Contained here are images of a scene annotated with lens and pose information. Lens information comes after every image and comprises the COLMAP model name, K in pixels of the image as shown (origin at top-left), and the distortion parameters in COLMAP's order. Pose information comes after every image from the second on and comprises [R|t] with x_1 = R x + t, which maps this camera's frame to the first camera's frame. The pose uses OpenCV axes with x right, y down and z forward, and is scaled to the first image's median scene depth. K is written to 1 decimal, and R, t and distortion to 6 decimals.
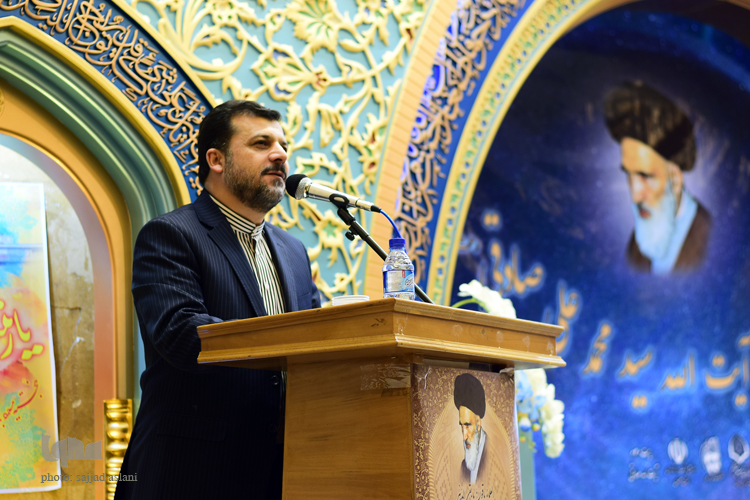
lens RADIAL K [[1671.9, 0, 377.5], [0, 1671.9, 253.7], [0, 0, 1]] dist [-0.002466, 0.000000]
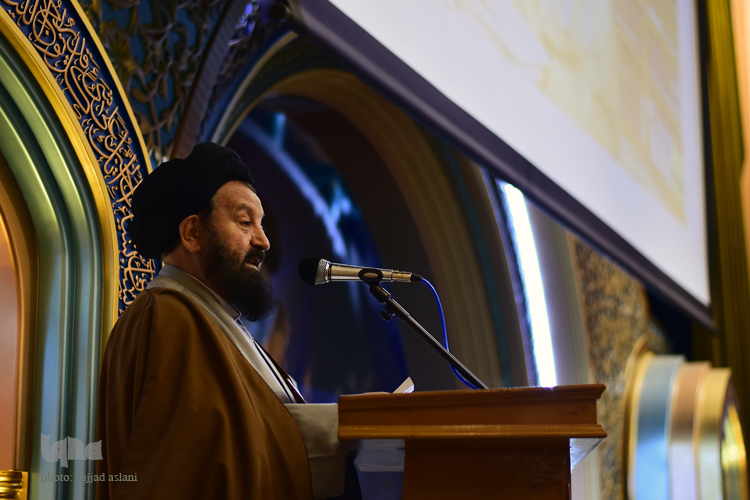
lens RADIAL K [[1671.9, 0, 374.6], [0, 1671.9, 249.5], [0, 0, 1]] dist [-0.002466, 0.000000]
pose [[0.887770, 0.127967, 0.442142, -0.371331], [-0.098525, 0.991144, -0.089034, 0.033863], [-0.449619, 0.035480, 0.892515, 0.174032]]
